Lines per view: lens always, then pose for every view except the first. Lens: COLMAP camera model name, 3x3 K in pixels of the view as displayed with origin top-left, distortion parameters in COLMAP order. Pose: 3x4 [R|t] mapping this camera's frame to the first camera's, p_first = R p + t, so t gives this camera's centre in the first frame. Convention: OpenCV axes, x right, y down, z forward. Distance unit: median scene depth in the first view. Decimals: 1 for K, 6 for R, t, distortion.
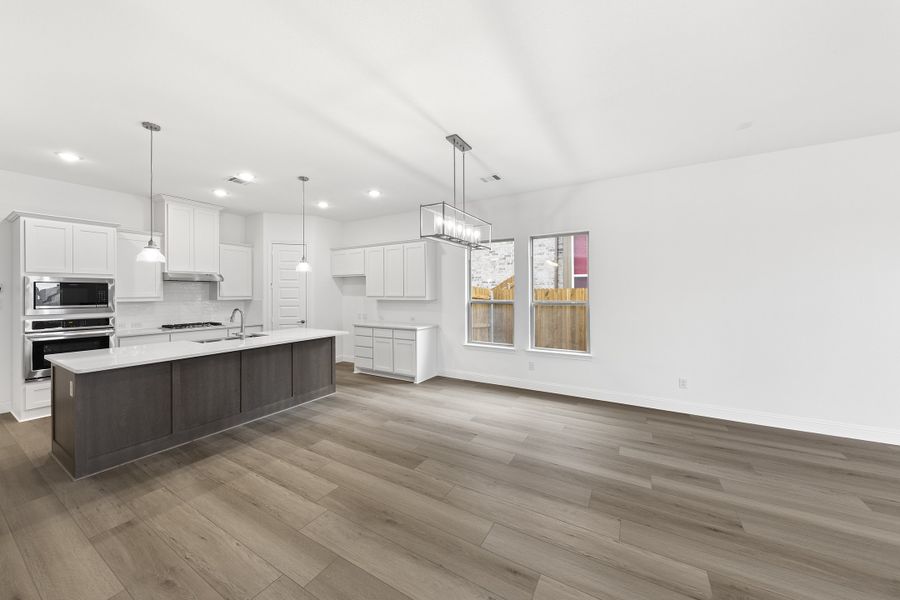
lens RADIAL K [[311.2, 0, 451.7], [0, 311.2, 295.1], [0, 0, 1]] dist [-0.003692, -0.001350]
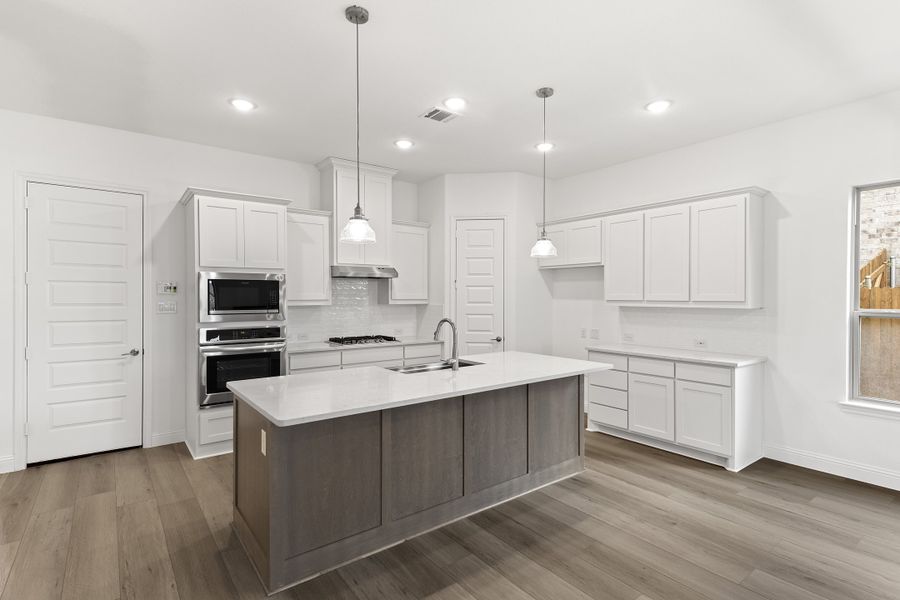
lens RADIAL K [[441.1, 0, 456.9], [0, 441.1, 302.6], [0, 0, 1]] dist [0.022158, -0.001693]
pose [[0.923909, 0.008214, -0.382523, -0.284141], [-0.004358, 0.999931, 0.010945, 0.000173], [0.382587, -0.008445, 0.923881, 0.167280]]
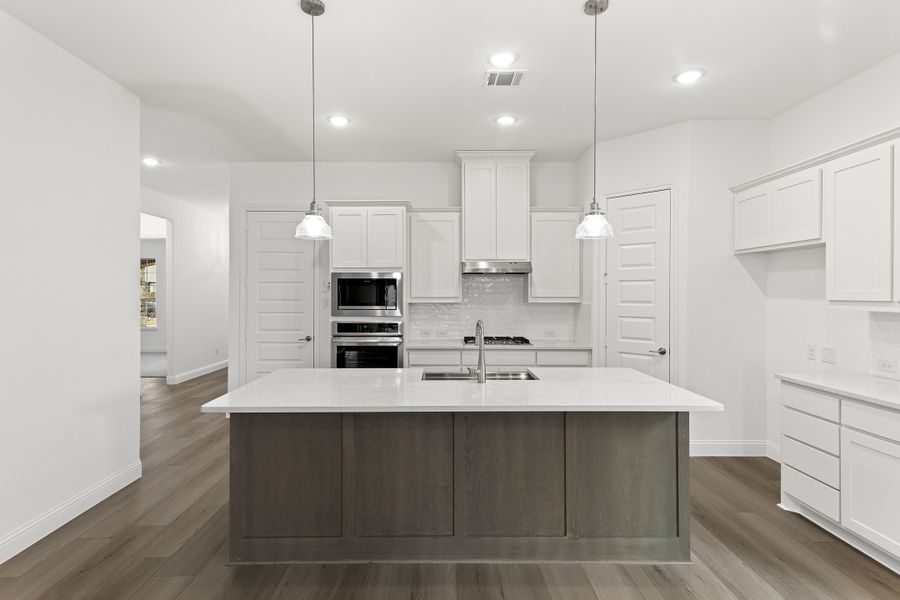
lens RADIAL K [[460.1, 0, 443.5], [0, 460.1, 296.3], [0, 0, 1]] dist [0.022016, -0.004452]
pose [[0.505693, 0.007675, -0.862680, -0.049894], [-0.007184, 0.999963, 0.004685, -0.000462], [0.862684, 0.003829, 0.505729, 0.473518]]
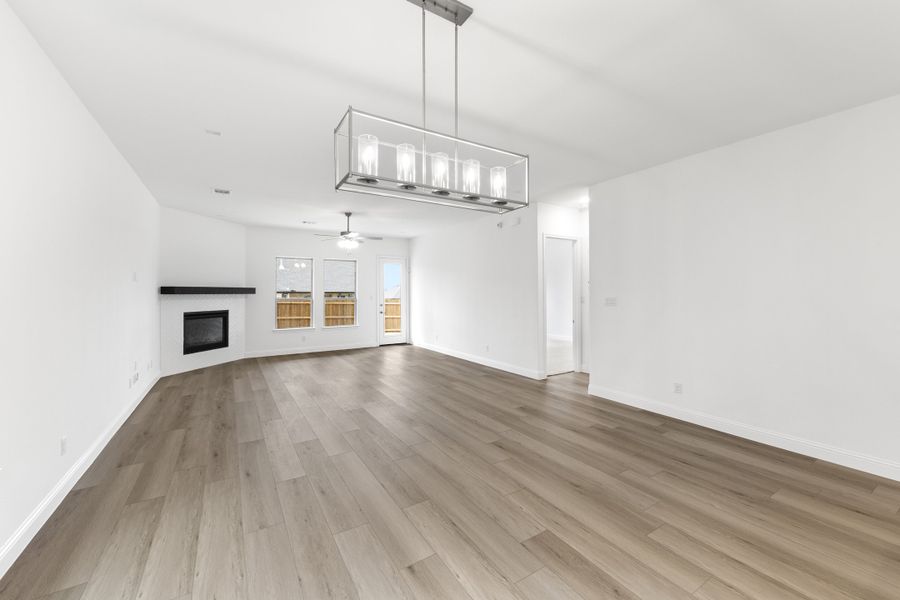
lens RADIAL K [[358.9, 0, 450.3], [0, 358.9, 291.8], [0, 0, 1]] dist [-0.002564, -0.000348]
pose [[-0.884513, 0.009286, 0.466423, -0.184592], [0.010739, 0.999942, 0.000457, -0.000887], [-0.466392, 0.005413, -0.884562, 1.064835]]
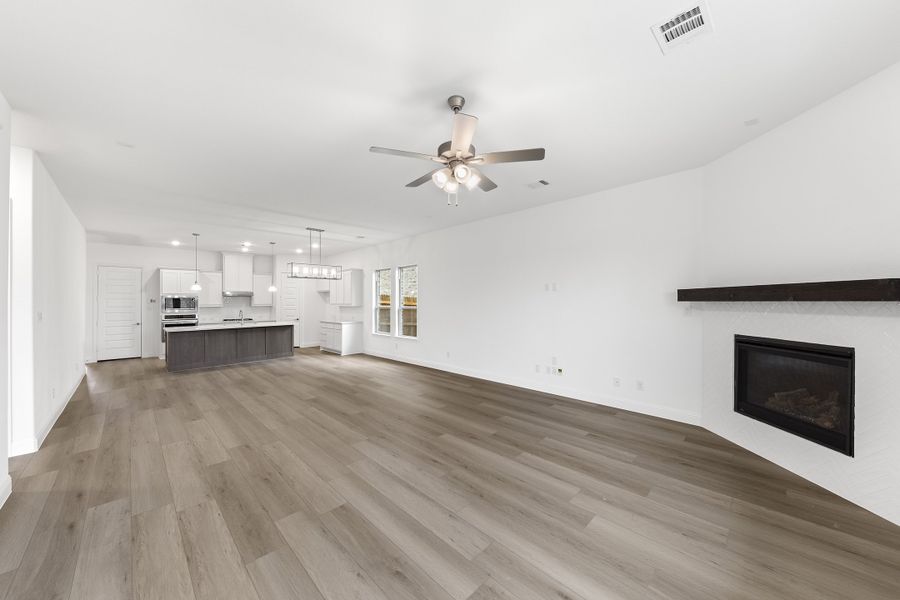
lens RADIAL K [[329.9, 0, 455.4], [0, 329.9, 300.3], [0, 0, 1]] dist [0.015960, 0.000254]
pose [[0.962365, -0.006583, -0.271682, 1.079823], [0.005315, 0.999971, -0.005403, -0.002203], [0.271710, 0.003756, 0.962372, -0.622332]]
